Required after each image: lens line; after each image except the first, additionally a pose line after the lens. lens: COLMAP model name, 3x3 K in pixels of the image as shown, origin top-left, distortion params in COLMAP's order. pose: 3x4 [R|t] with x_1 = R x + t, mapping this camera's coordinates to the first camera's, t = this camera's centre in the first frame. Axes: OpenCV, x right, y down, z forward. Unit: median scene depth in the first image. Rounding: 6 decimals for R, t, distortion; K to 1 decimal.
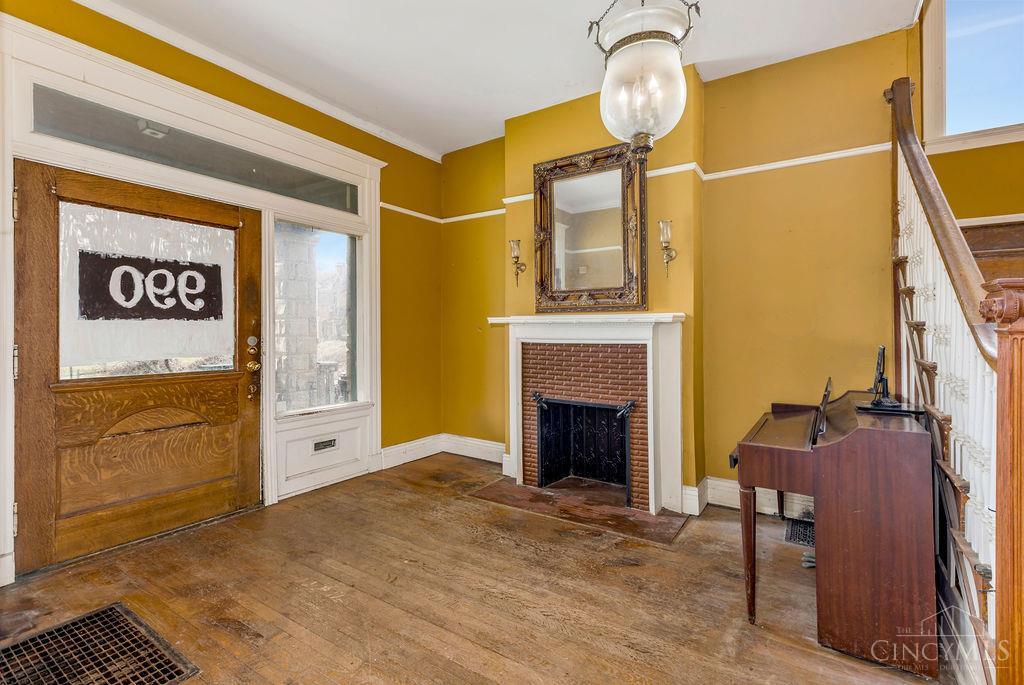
lens RADIAL K [[474.0, 0, 515.1], [0, 474.0, 331.7], [0, 0, 1]] dist [-0.002735, -0.000006]
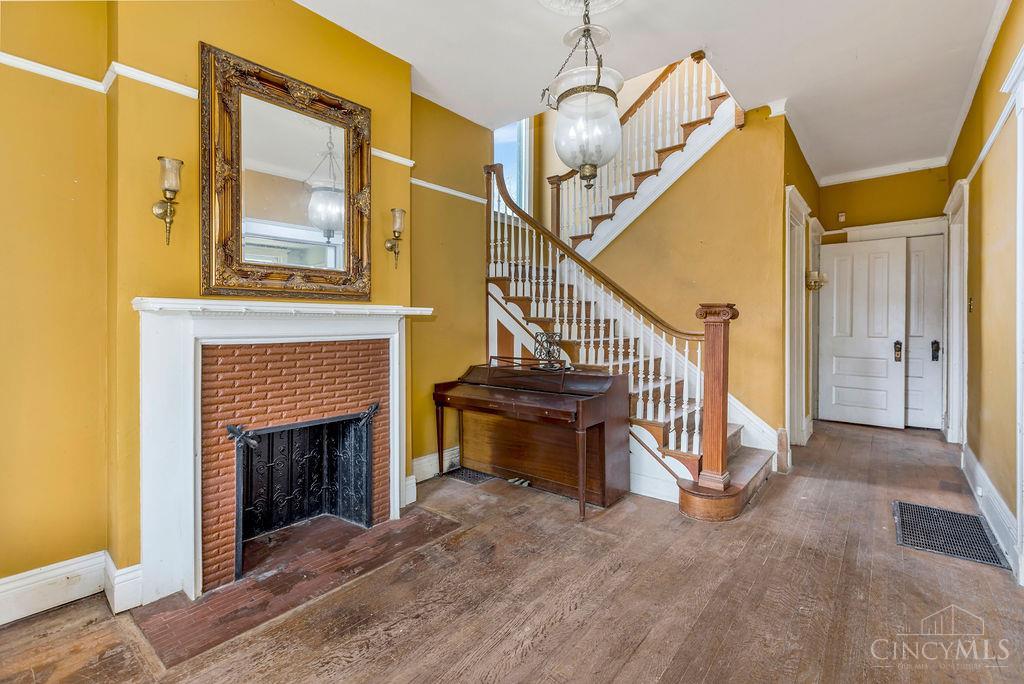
lens RADIAL K [[465.2, 0, 512.6], [0, 465.2, 322.8], [0, 0, 1]] dist [-0.004906, 0.001380]
pose [[0.086504, 0.000297, 0.996251, -0.583233], [0.009100, 0.999958, -0.001088, -0.000681], [-0.996210, 0.009160, 0.086498, 0.661606]]
